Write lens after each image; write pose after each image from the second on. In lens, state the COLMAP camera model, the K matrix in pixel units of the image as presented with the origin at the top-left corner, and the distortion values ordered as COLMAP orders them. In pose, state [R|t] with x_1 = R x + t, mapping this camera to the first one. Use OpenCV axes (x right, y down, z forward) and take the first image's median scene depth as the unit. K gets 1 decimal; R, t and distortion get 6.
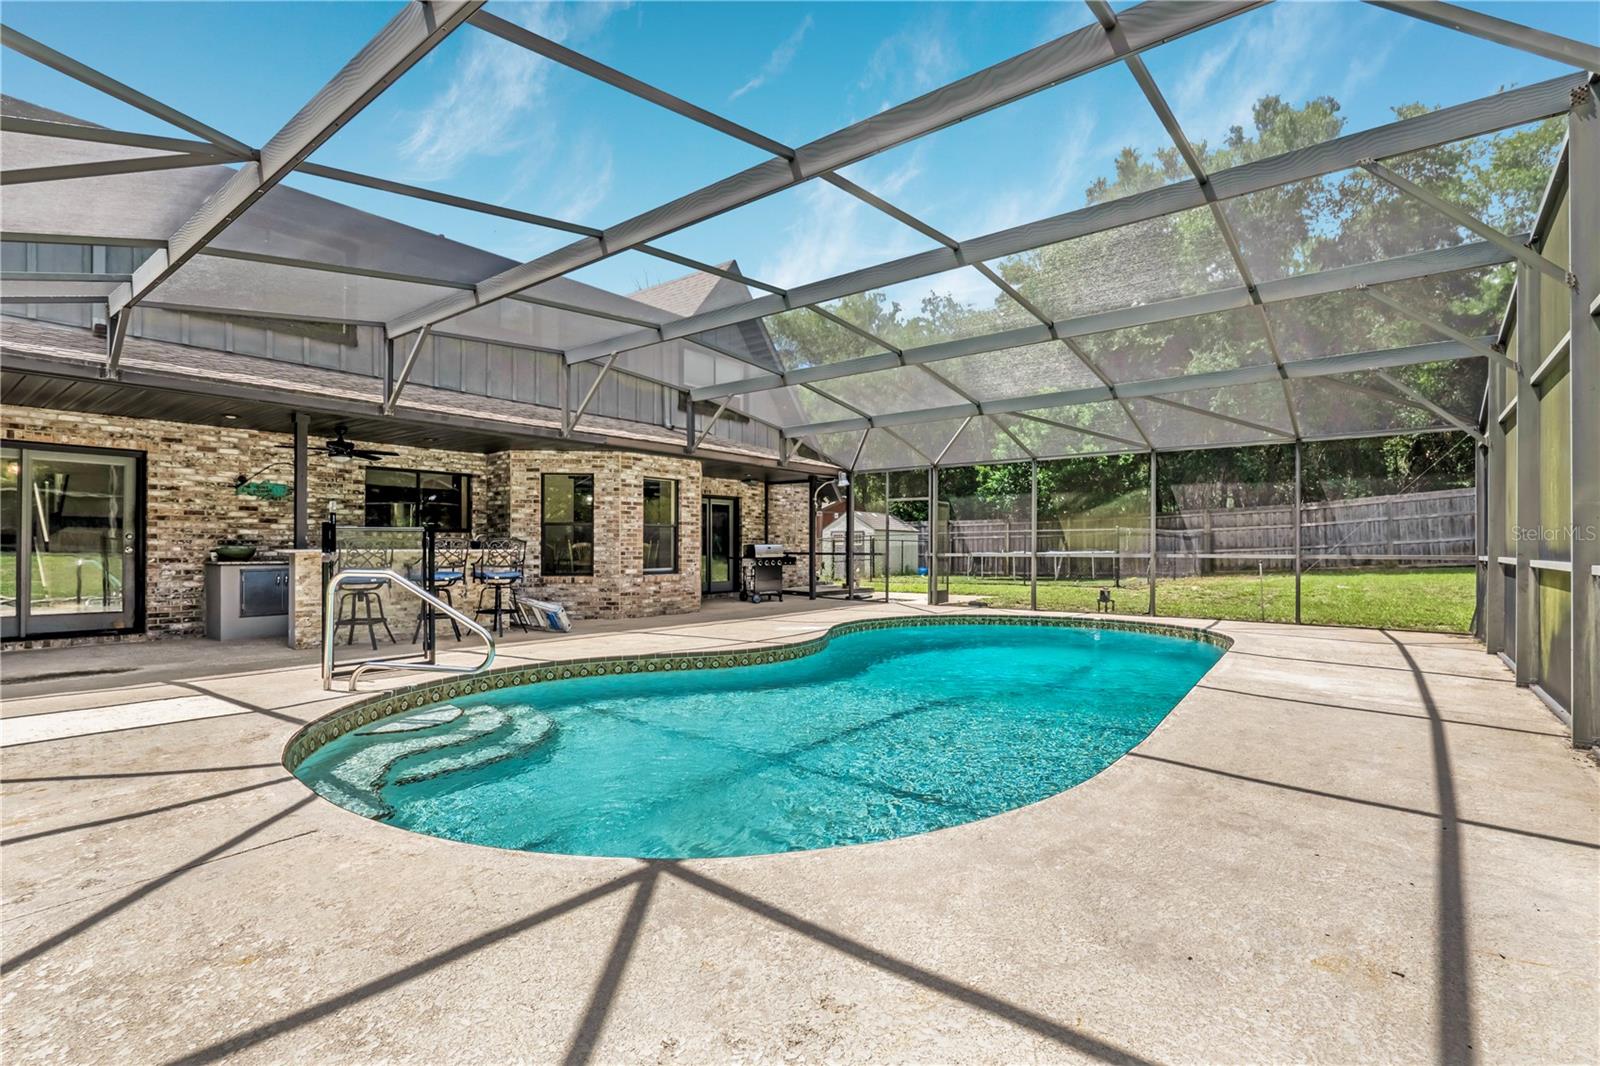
lens RADIAL K [[746.4, 0, 827.9], [0, 746.4, 528.9], [0, 0, 1]] dist [-0.003798, -0.000867]
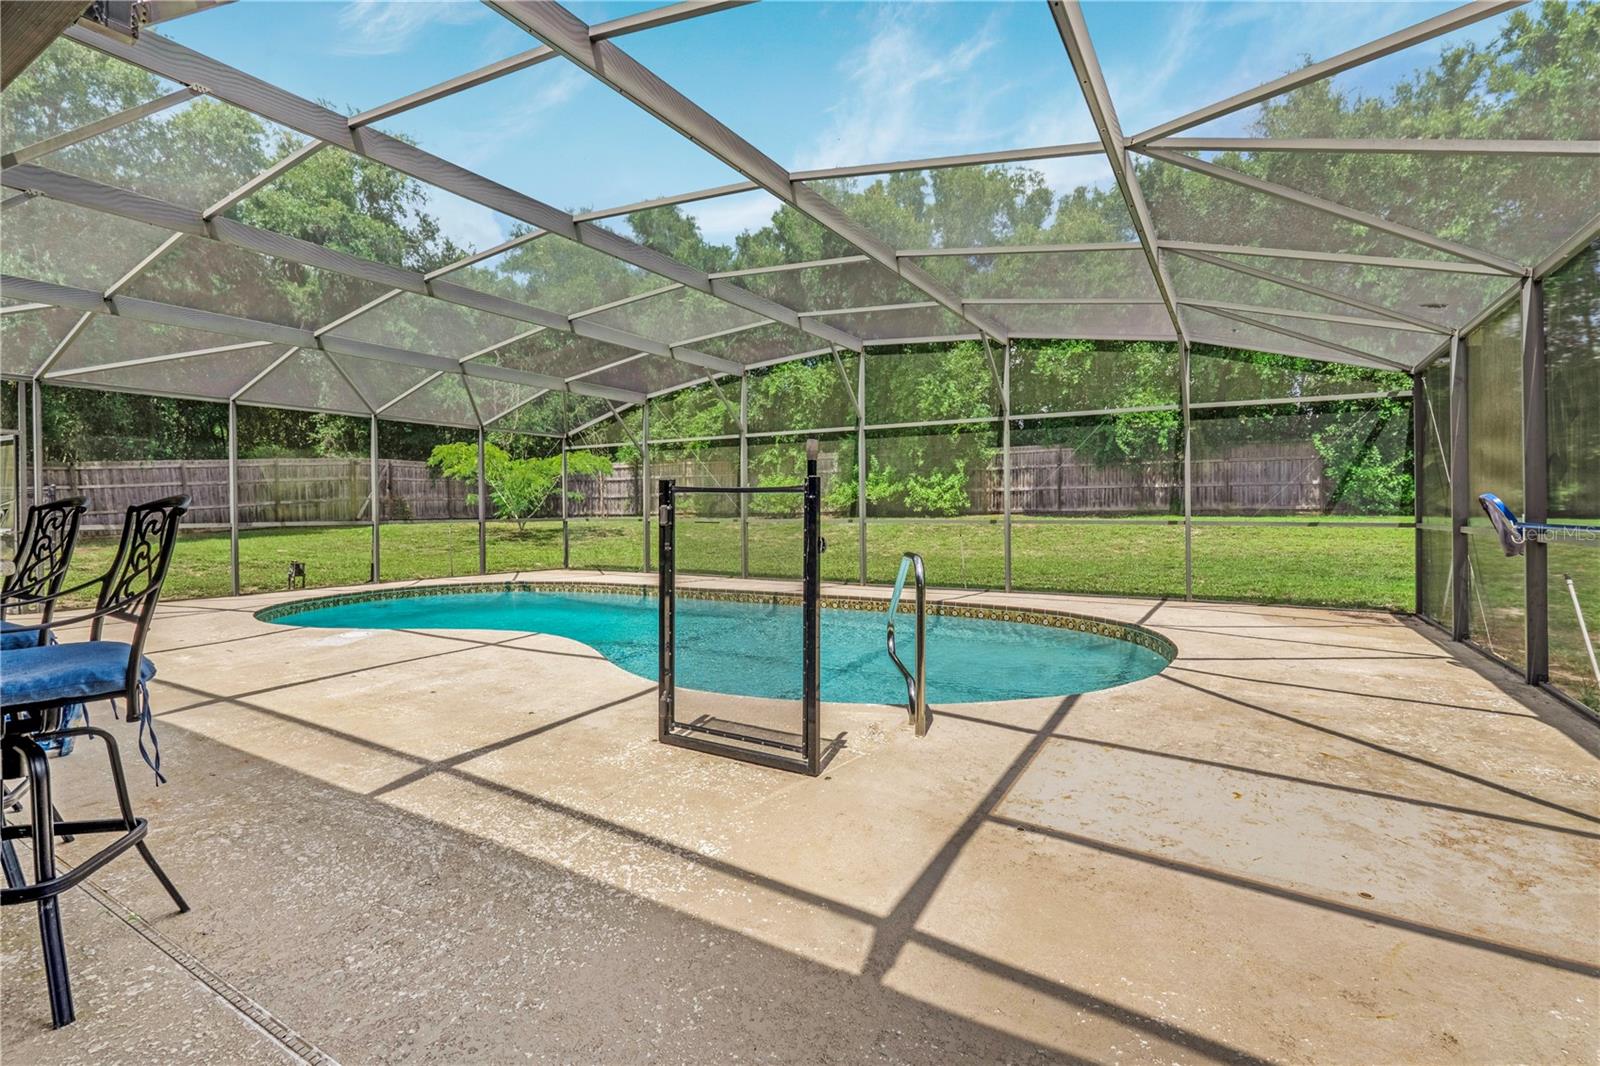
lens RADIAL K [[746.4, 0, 799.4], [0, 746.4, 513.4], [0, 0, 1]] dist [-0.003798, -0.000867]
pose [[-0.114283, -0.005754, 0.993432, -0.681594], [-0.023430, 0.999721, 0.003095, 0.008216], [-0.993172, -0.022922, -0.114386, 0.614942]]
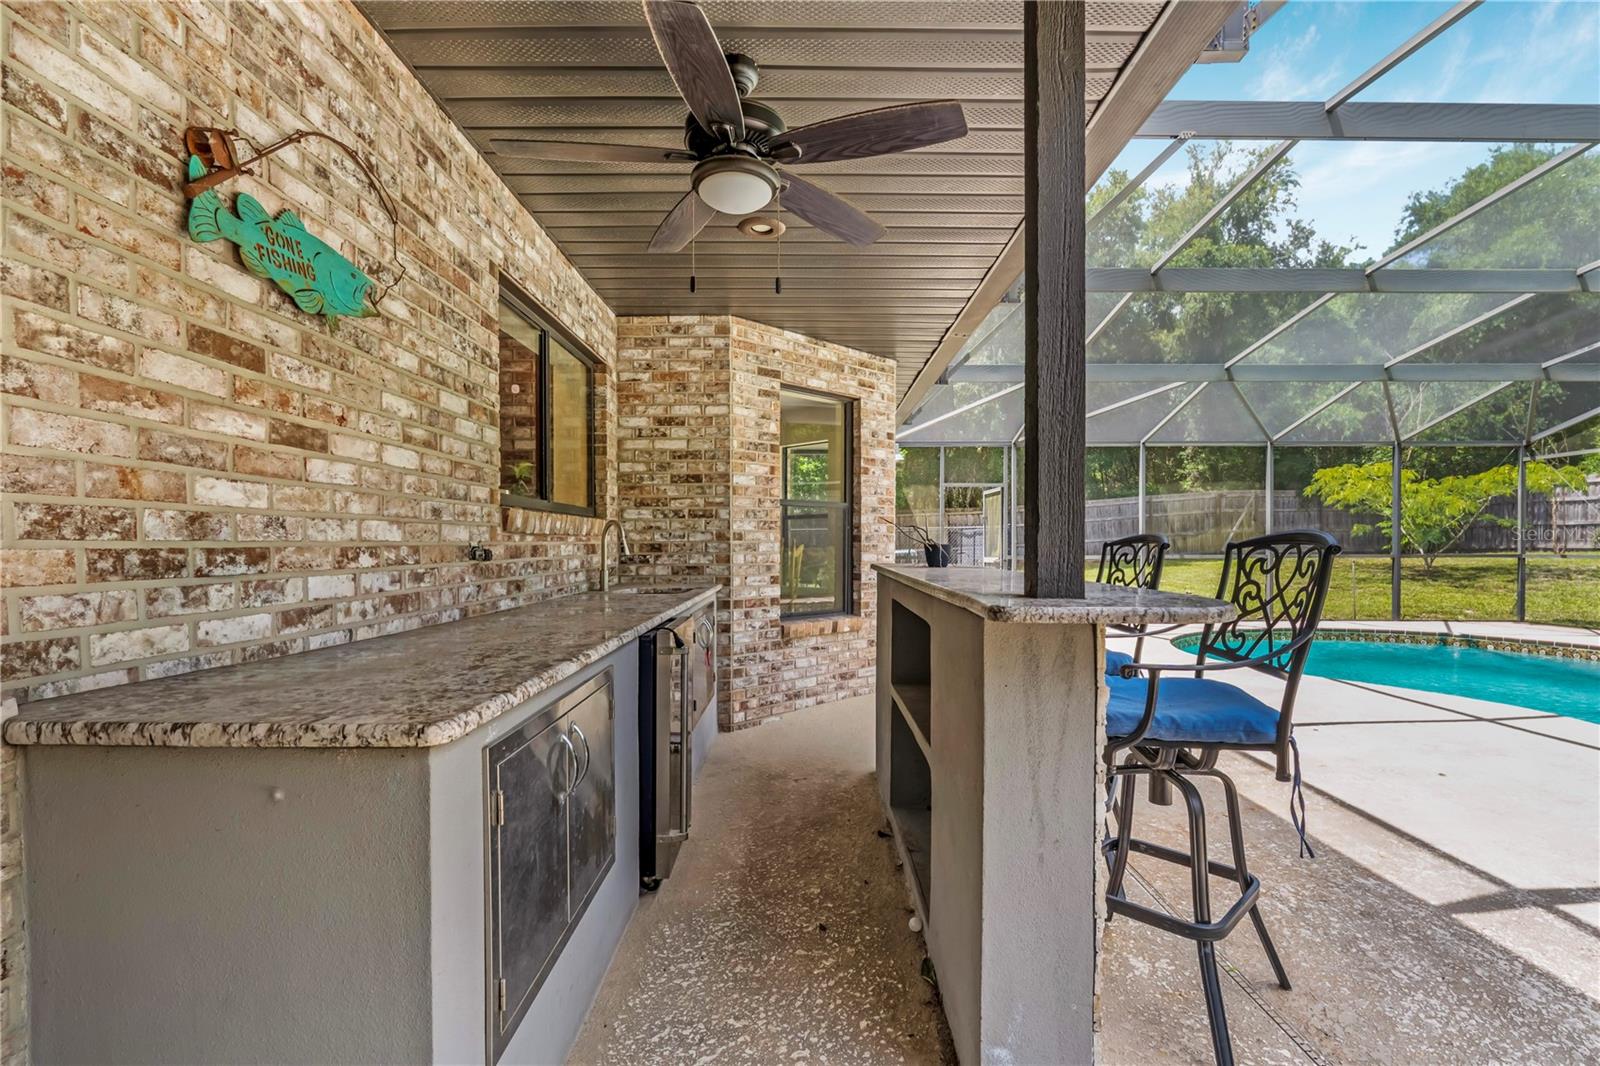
lens RADIAL K [[746.4, 0, 802.4], [0, 746.4, 548.4], [0, 0, 1]] dist [-0.003798, -0.000867]
pose [[0.792143, -0.006839, 0.610297, -0.669367], [-0.012573, 0.999542, 0.027521, 0.008441], [-0.610206, -0.029474, 0.791695, 0.683564]]
